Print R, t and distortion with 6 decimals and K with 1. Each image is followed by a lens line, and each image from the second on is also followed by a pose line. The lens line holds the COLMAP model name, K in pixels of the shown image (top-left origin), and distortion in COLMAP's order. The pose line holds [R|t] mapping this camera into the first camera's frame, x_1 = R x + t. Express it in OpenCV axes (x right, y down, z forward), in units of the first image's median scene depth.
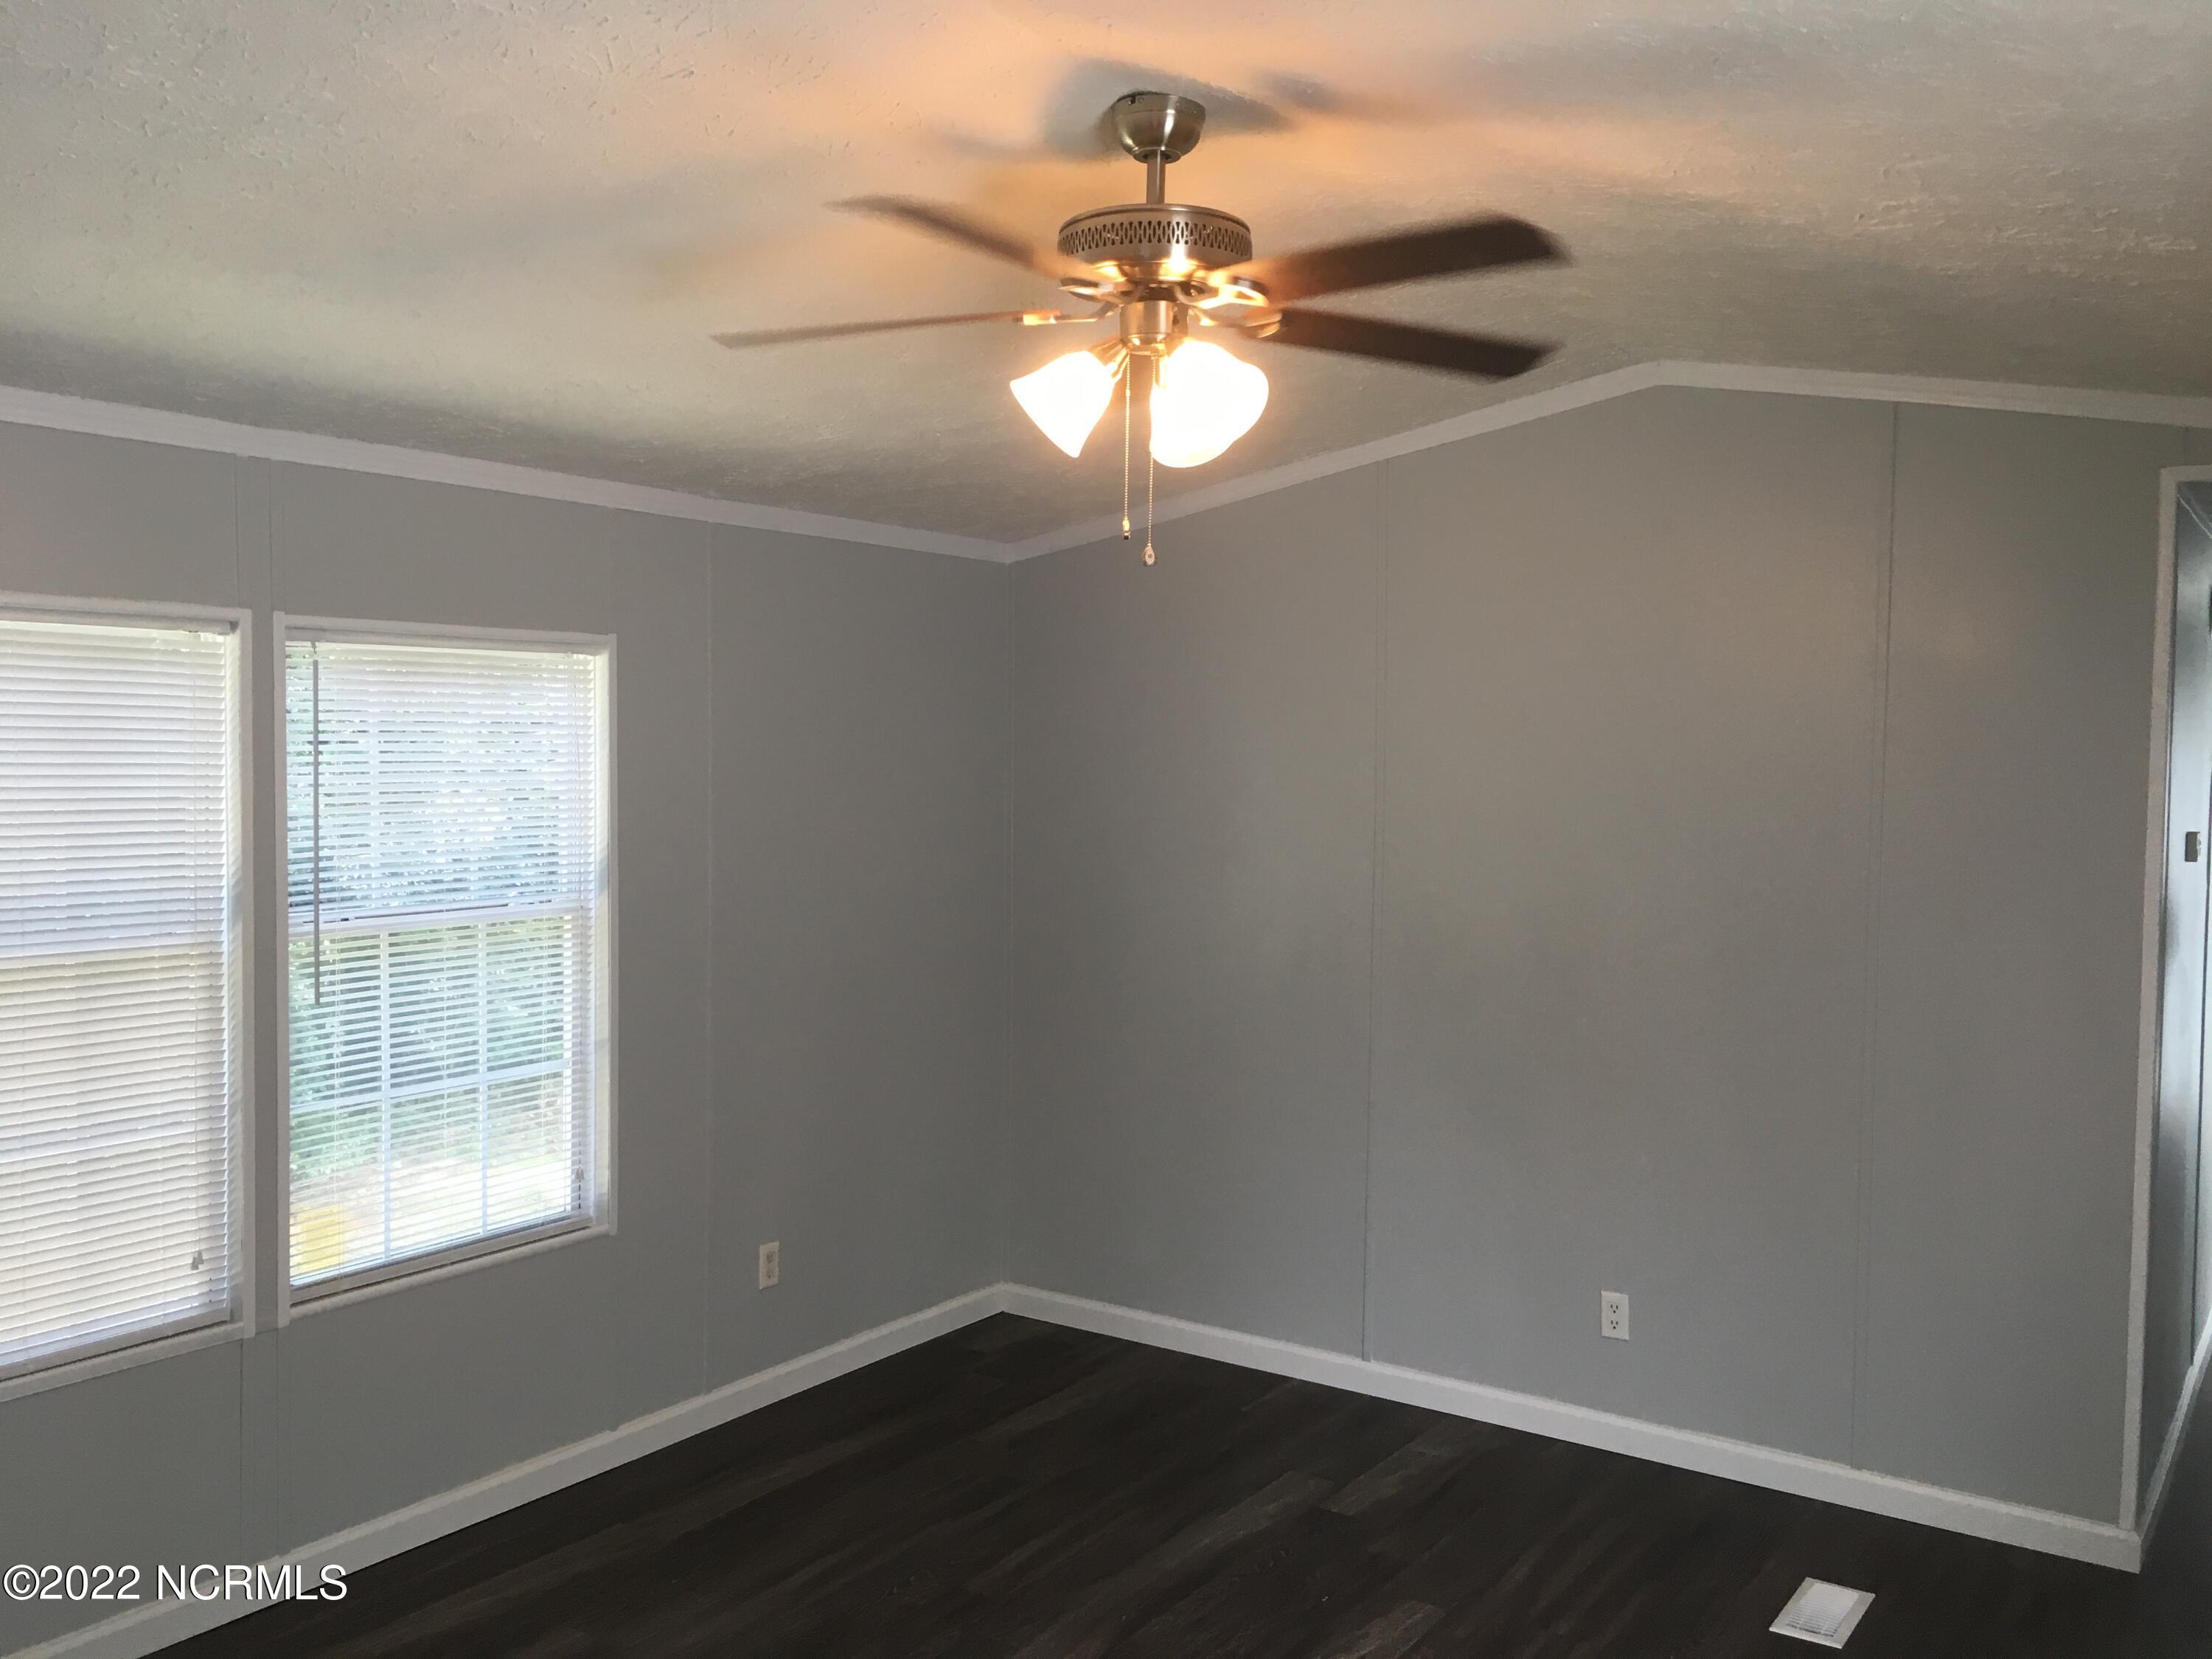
lens RADIAL K [[1876.3, 0, 1097.0], [0, 1876.3, 821.0], [0, 0, 1]] dist [0.002956, -0.021697]
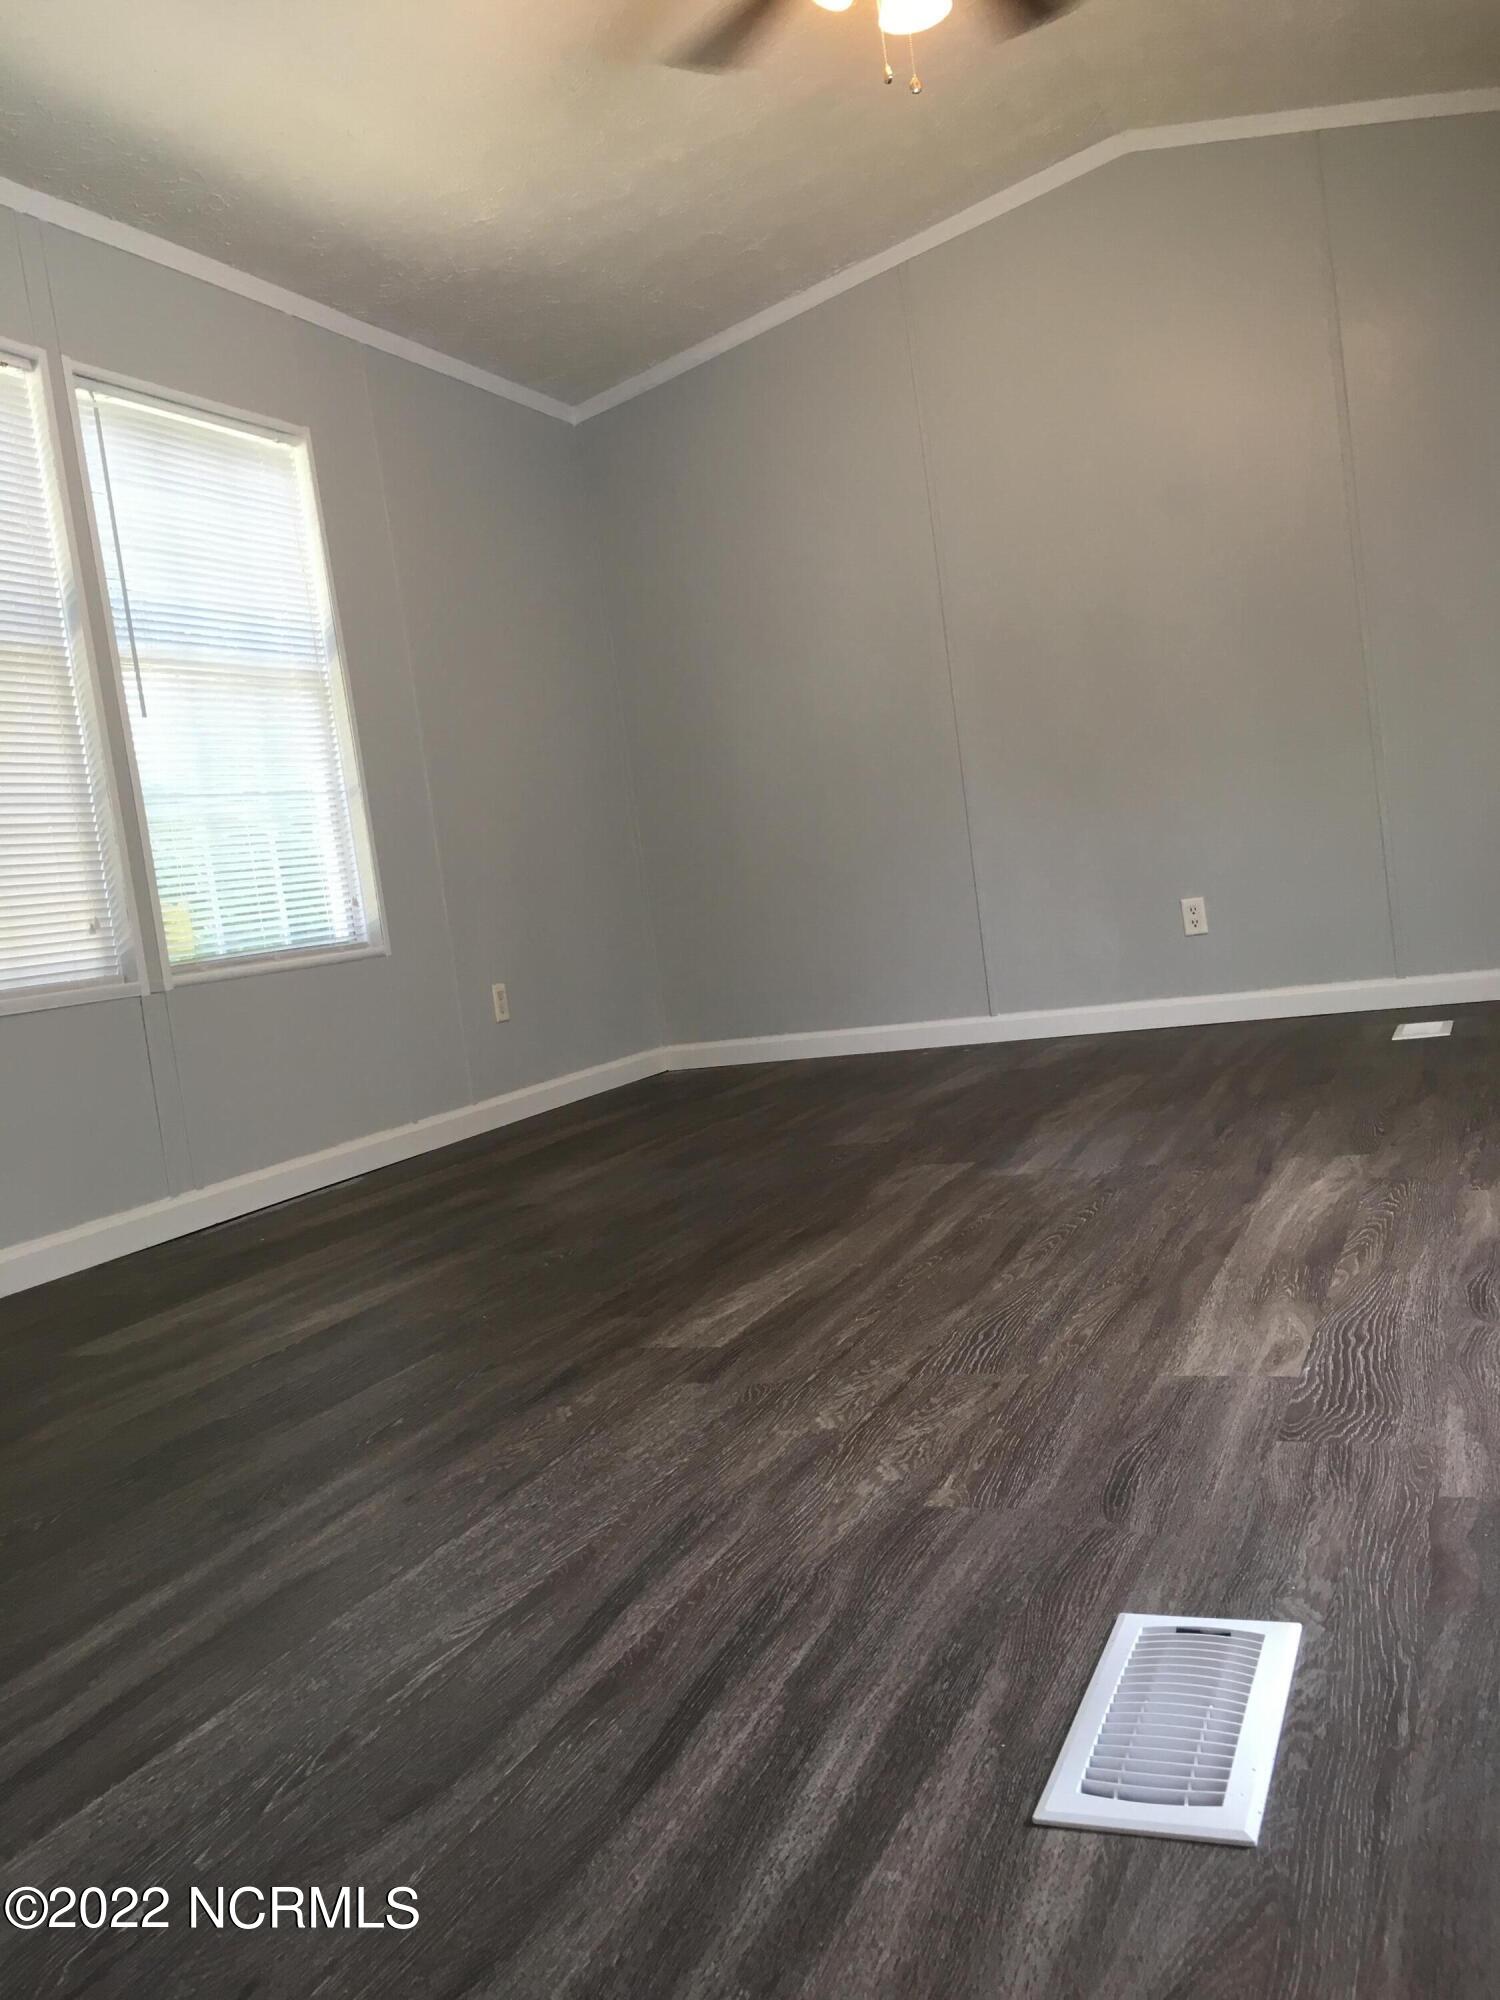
lens RADIAL K [[1696.5, 0, 757.8], [0, 1696.5, 1006.5], [0, 0, 1]] dist [0.002956, -0.021697]
pose [[0.971689, -0.158262, 0.175422, -0.243174], [0.154510, 0.987373, 0.034933, 0.270164], [-0.178736, -0.006839, 0.983873, -0.069319]]
